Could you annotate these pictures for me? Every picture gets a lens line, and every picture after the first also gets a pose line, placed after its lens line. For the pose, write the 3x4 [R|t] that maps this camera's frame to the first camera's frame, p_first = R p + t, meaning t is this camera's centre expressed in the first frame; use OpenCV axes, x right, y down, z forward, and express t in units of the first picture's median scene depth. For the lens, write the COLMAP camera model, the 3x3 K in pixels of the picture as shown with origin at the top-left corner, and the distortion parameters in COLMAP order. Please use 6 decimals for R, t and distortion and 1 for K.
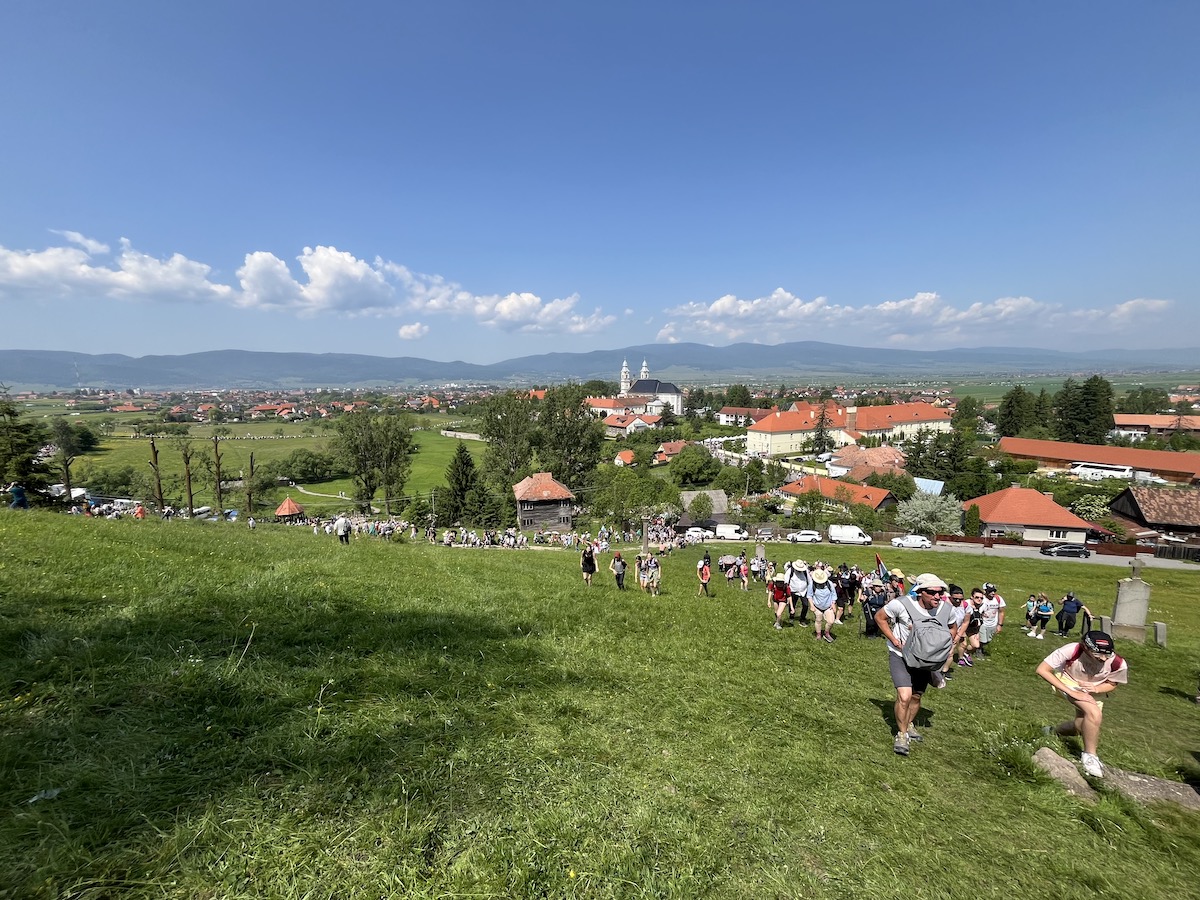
lens RADIAL K [[507.2, 0, 600.0], [0, 507.2, 450.0], [0, 0, 1]] dist [-0.002210, -0.000595]
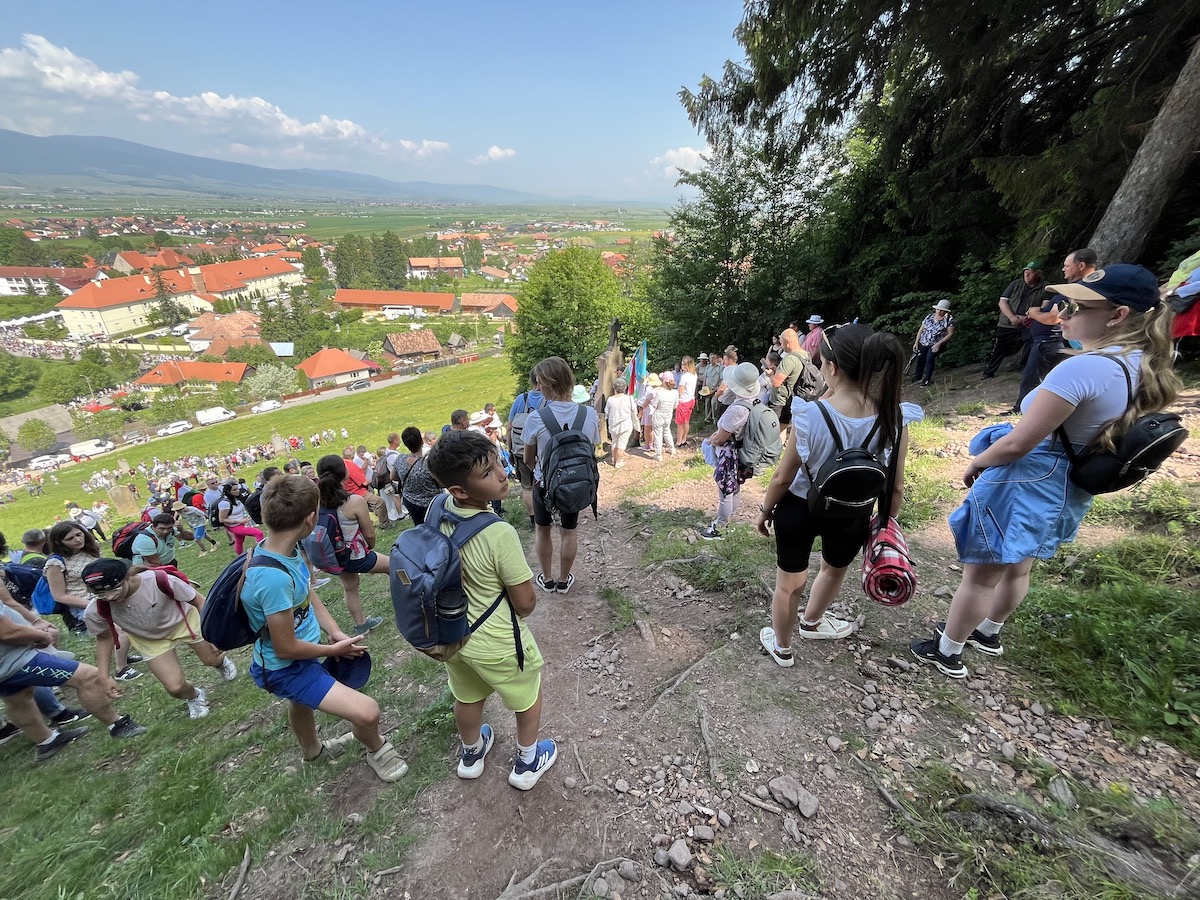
lens RADIAL K [[507.2, 0, 600.0], [0, 507.2, 450.0], [0, 0, 1]] dist [-0.002210, -0.000595]
pose [[0.467702, -0.371132, 0.802194, -0.041269], [0.109206, 0.924886, 0.364225, -0.049518], [-0.877114, -0.082744, 0.473101, -0.197346]]
